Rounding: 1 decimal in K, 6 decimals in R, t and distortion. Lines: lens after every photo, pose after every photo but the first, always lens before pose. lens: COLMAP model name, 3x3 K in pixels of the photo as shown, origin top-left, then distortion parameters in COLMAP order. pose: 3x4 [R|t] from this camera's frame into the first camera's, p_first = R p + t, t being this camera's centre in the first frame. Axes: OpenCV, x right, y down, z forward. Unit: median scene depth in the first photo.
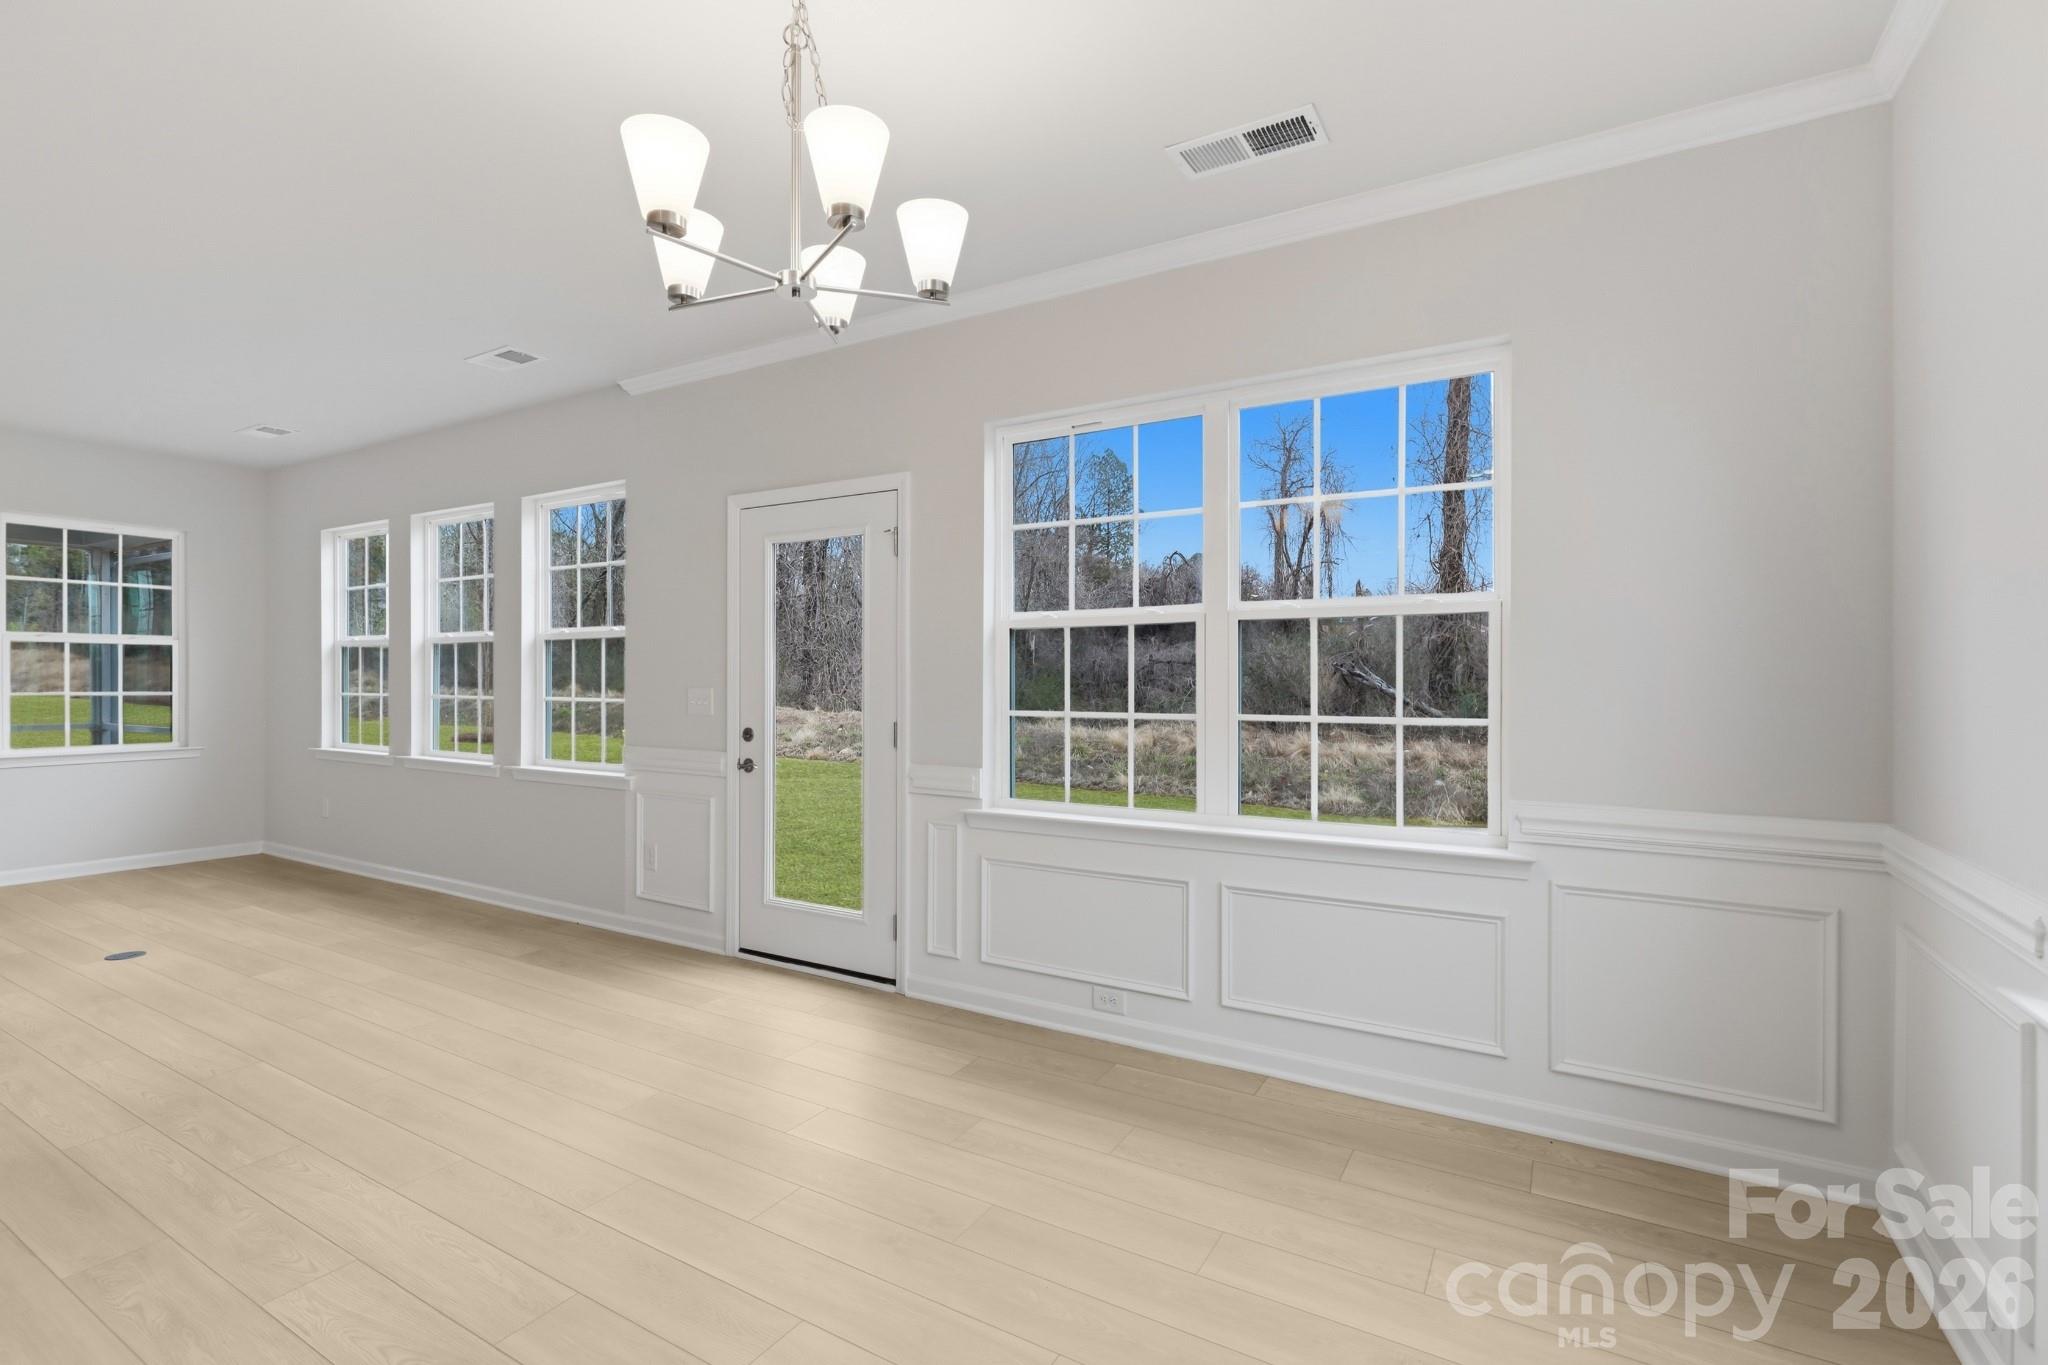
lens RADIAL K [[920.1, 0, 1022.2], [0, 920.1, 679.8], [0, 0, 1]] dist [-0.000203, -0.000330]
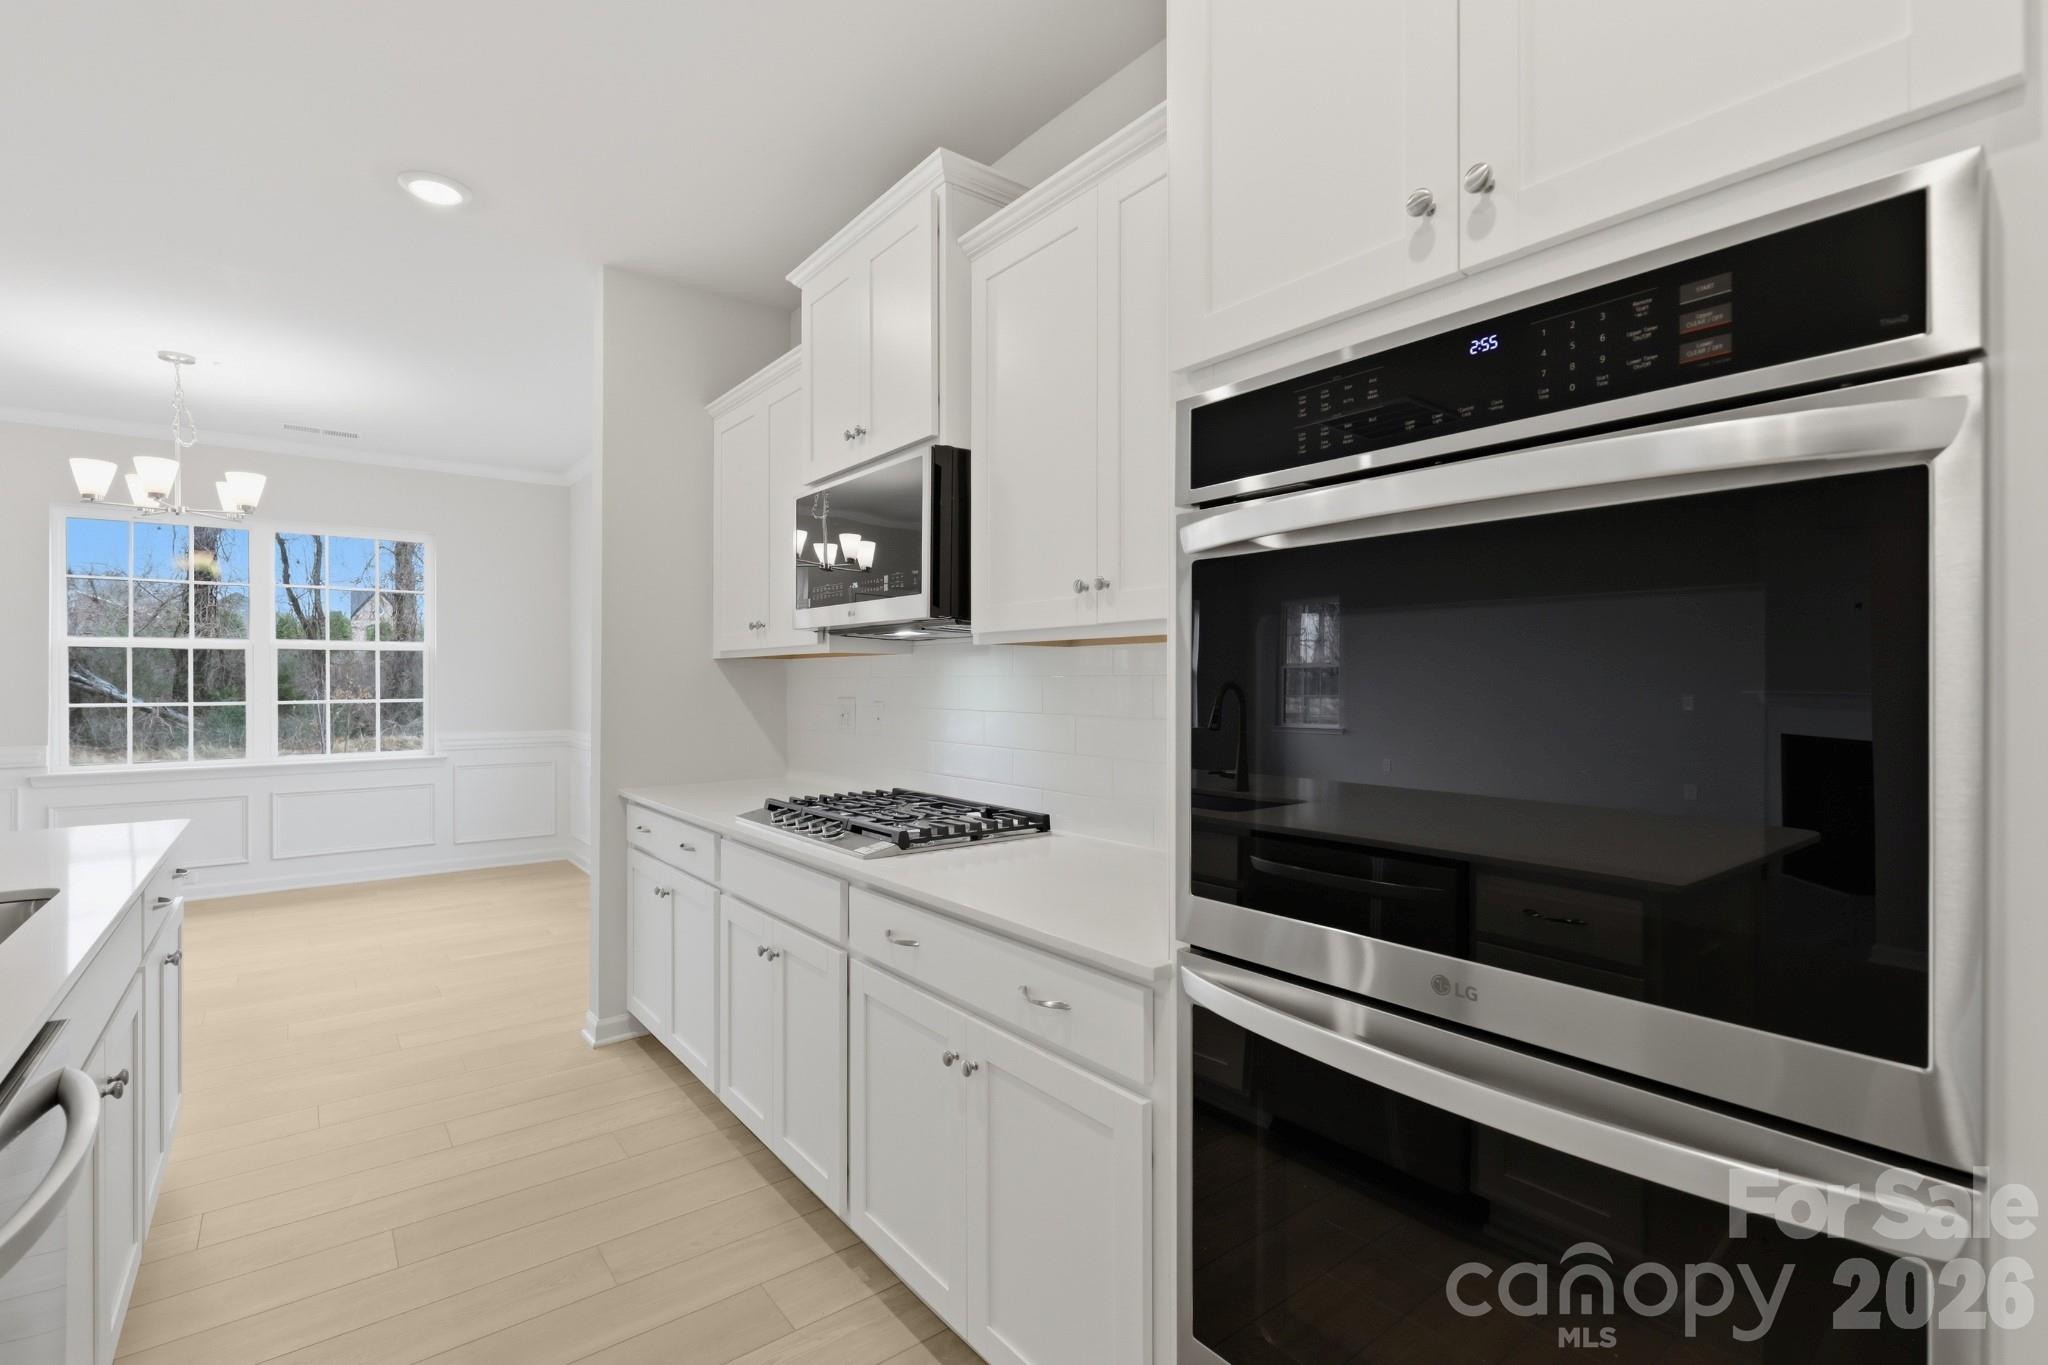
lens RADIAL K [[920.1, 0, 1022.2], [0, 920.1, 679.8], [0, 0, 1]] dist [-0.000203, -0.000330]
pose [[0.371312, -0.000887, 0.928508, -0.857265], [0.006227, 0.999979, -0.001535, 0.006810], [-0.928487, 0.006352, 0.371310, -0.985175]]
